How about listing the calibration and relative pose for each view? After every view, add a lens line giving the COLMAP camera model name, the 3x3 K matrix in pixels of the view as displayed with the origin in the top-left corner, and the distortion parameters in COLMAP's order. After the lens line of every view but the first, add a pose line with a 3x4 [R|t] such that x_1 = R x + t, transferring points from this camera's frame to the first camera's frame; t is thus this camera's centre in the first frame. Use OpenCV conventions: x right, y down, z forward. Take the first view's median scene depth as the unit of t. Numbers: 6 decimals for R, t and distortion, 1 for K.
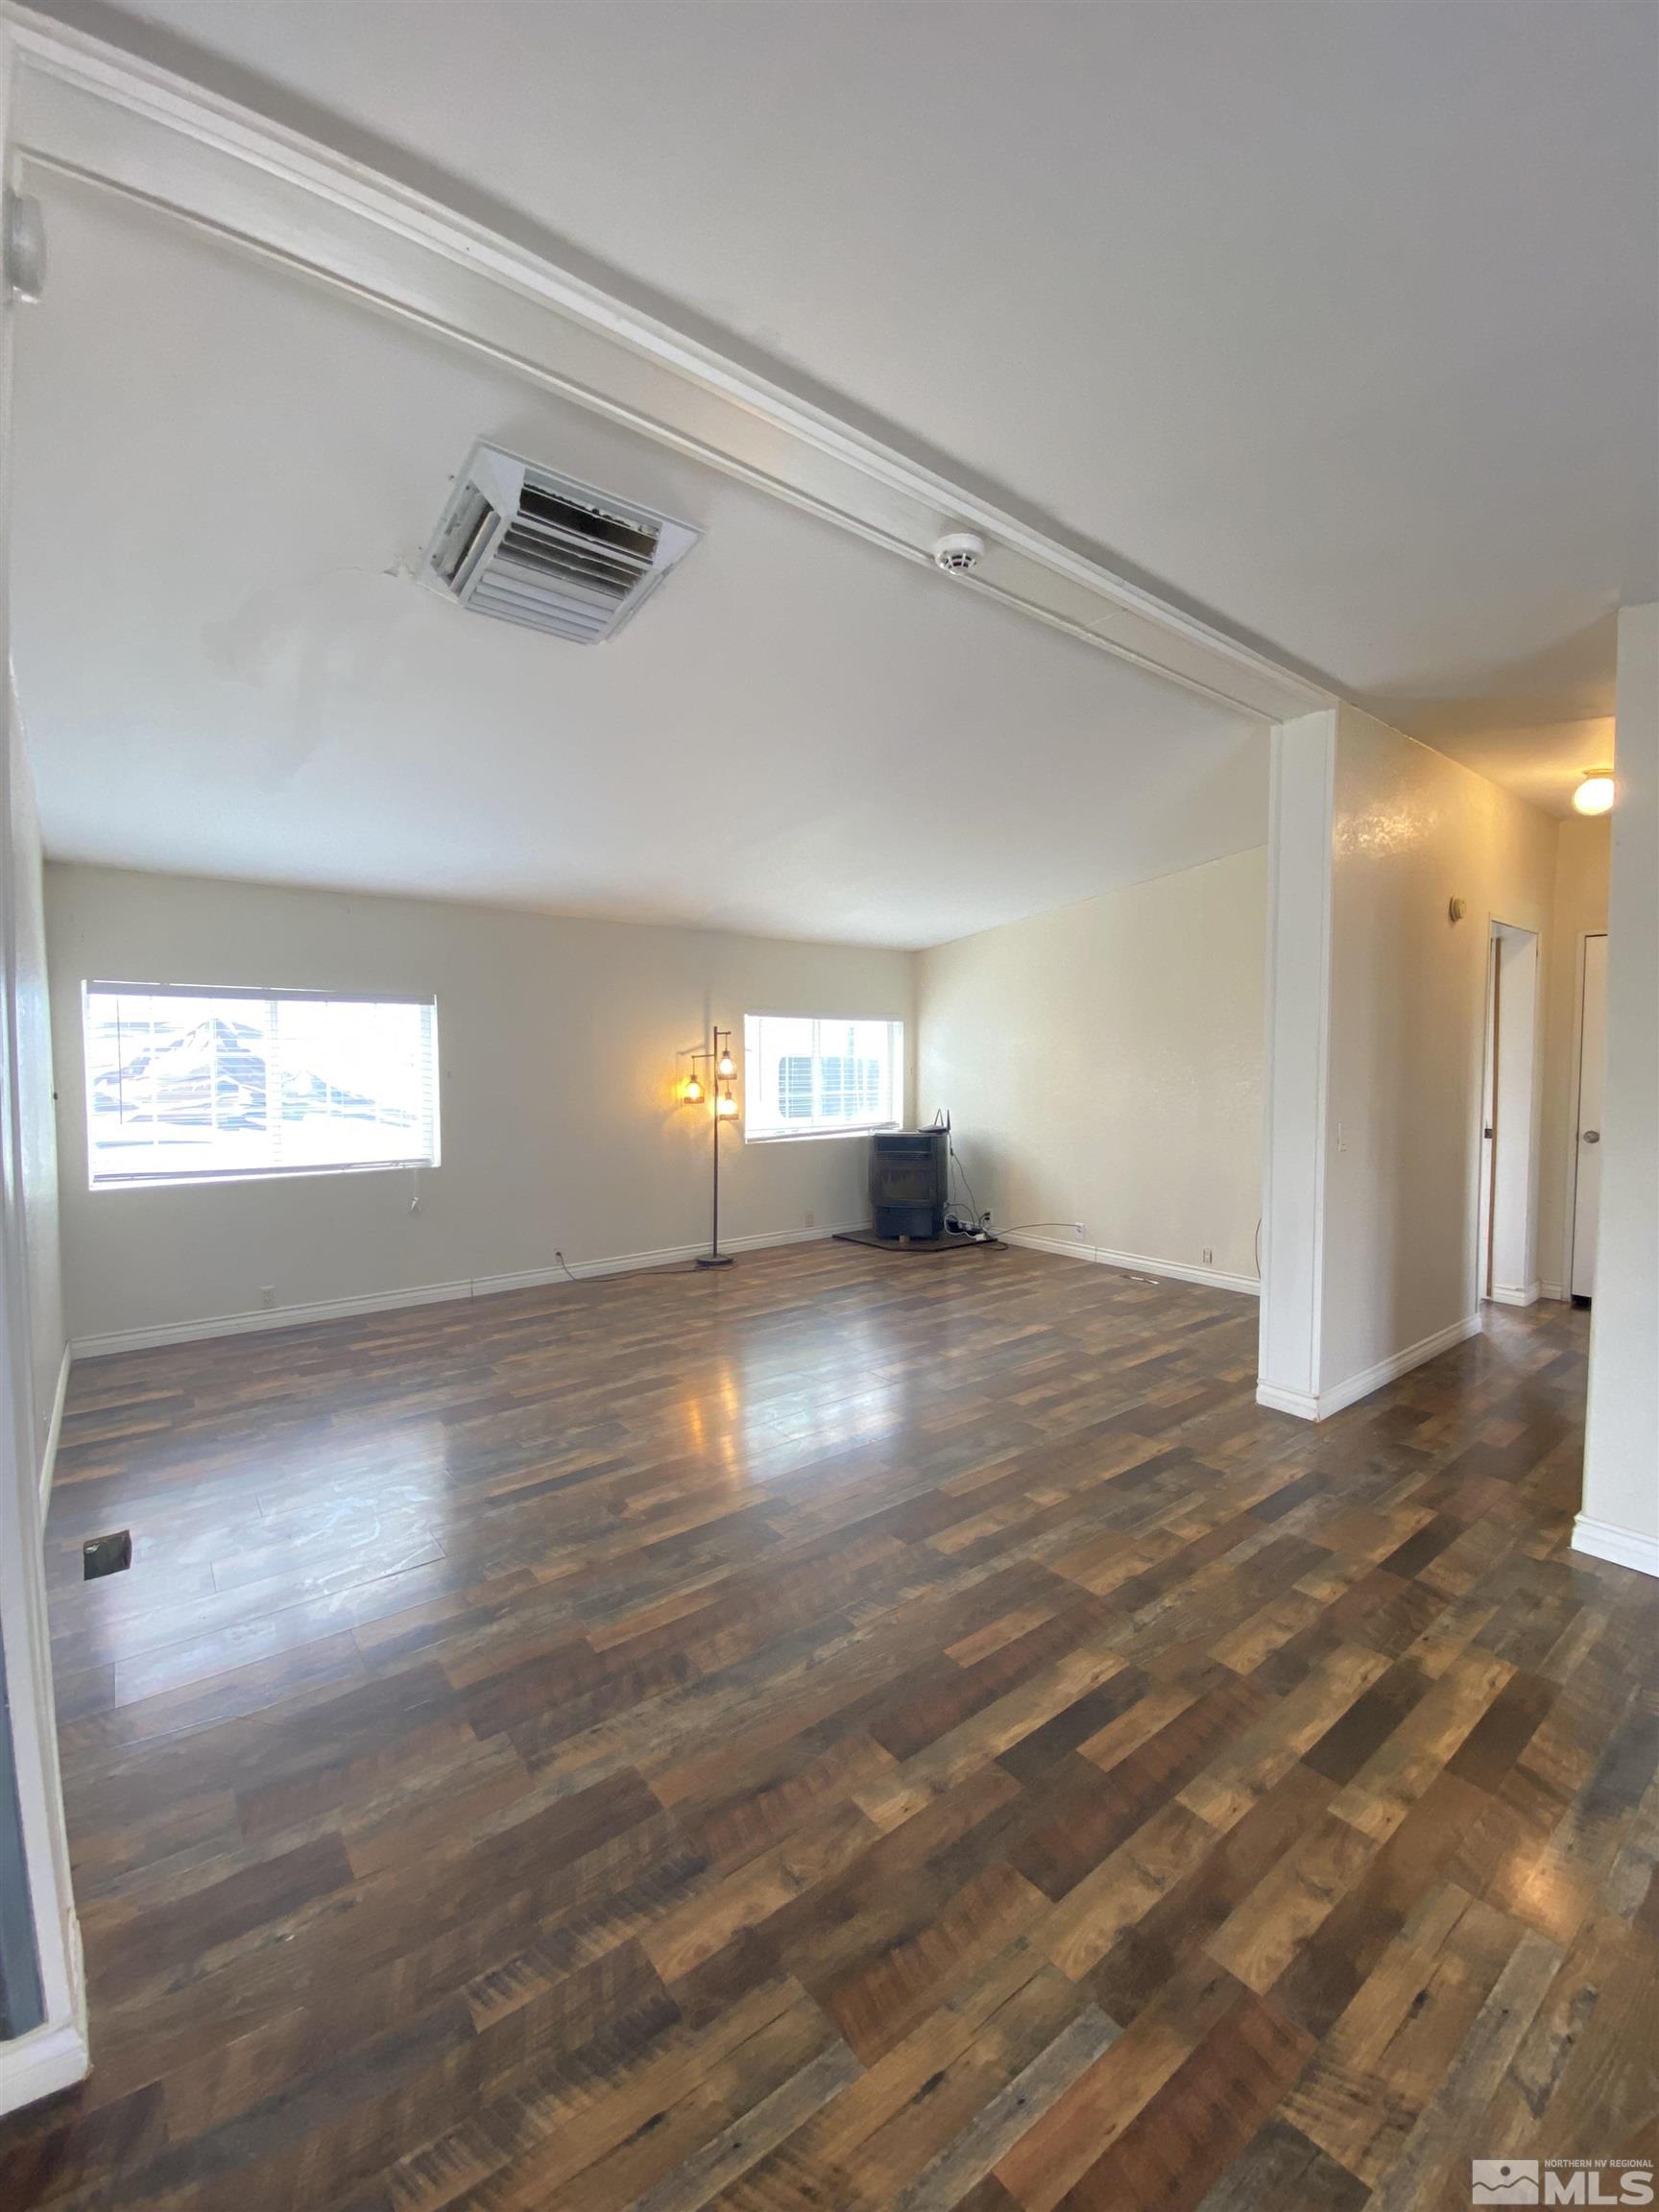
lens RADIAL K [[898.8, 0, 833.8], [0, 898.8, 1088.7], [0, 0, 1]] dist [0.013526, -0.016147]
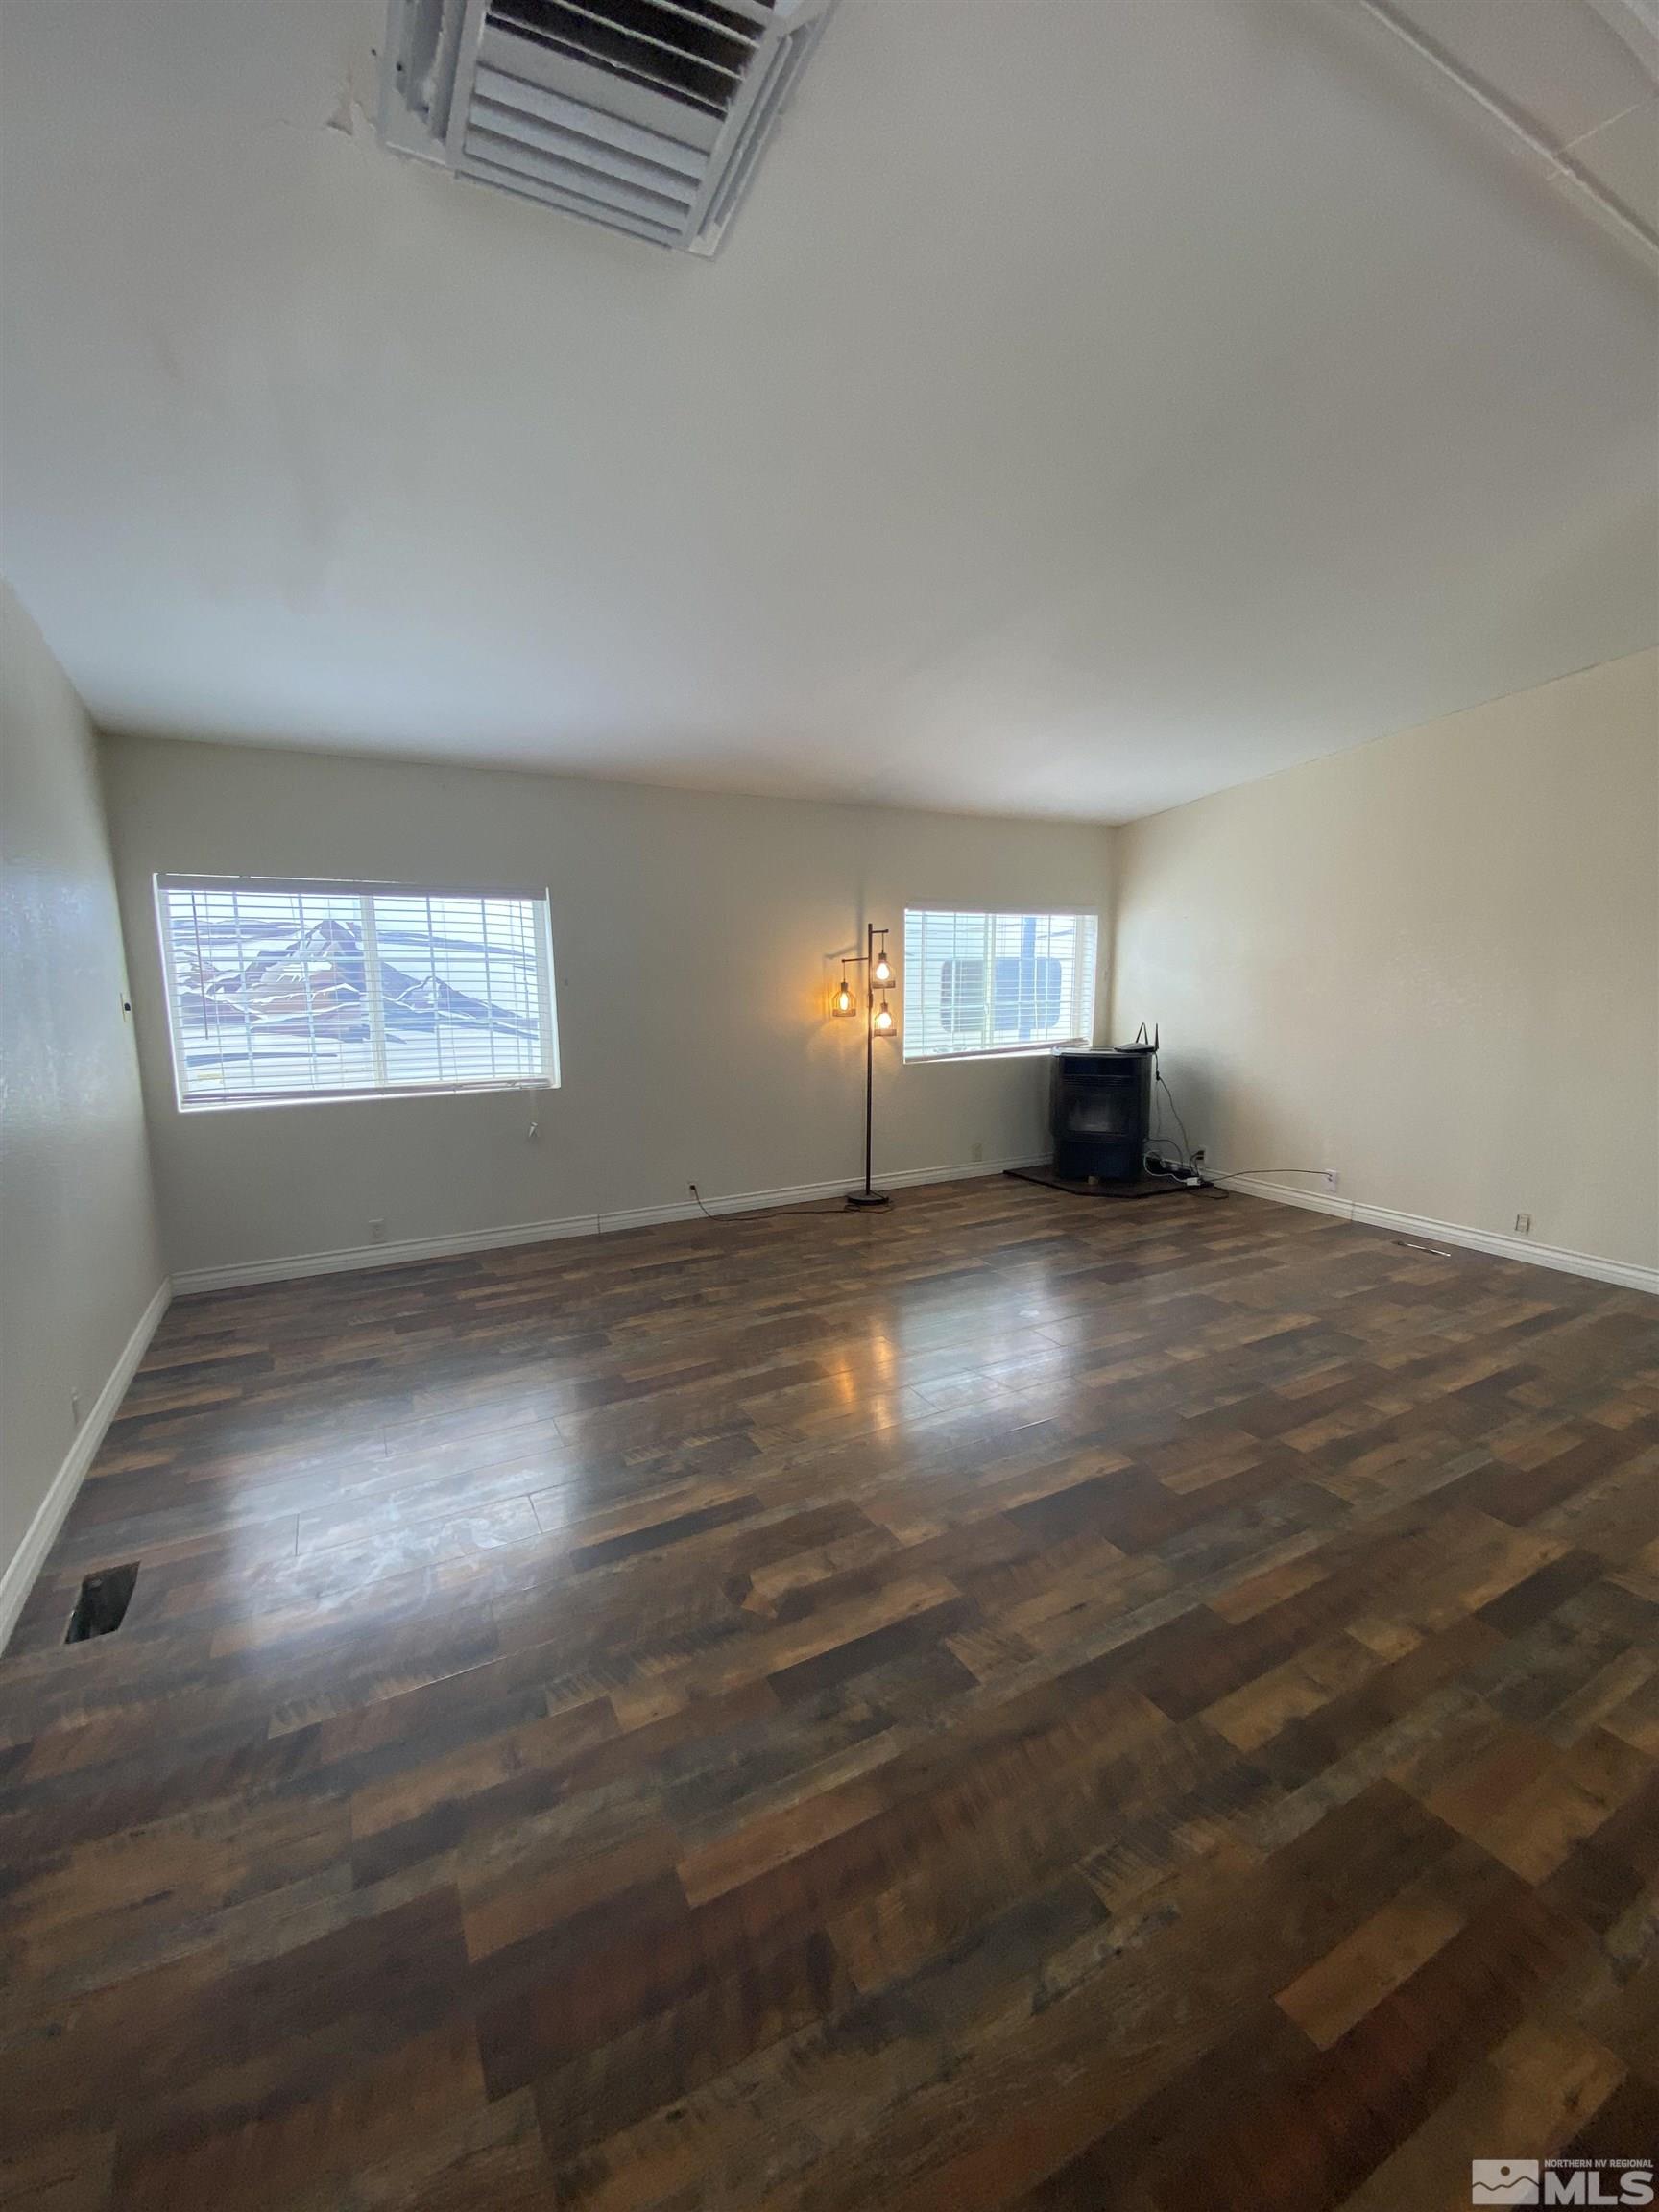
lens RADIAL K [[898.8, 0, 821.2], [0, 898.8, 1105.9], [0, 0, 1]] dist [0.013526, -0.016147]
pose [[0.983837, 0.021338, -0.177790, -0.037898], [0.000268, 0.992698, 0.120629, -0.002293], [0.179066, -0.118727, 0.976647, 0.241709]]
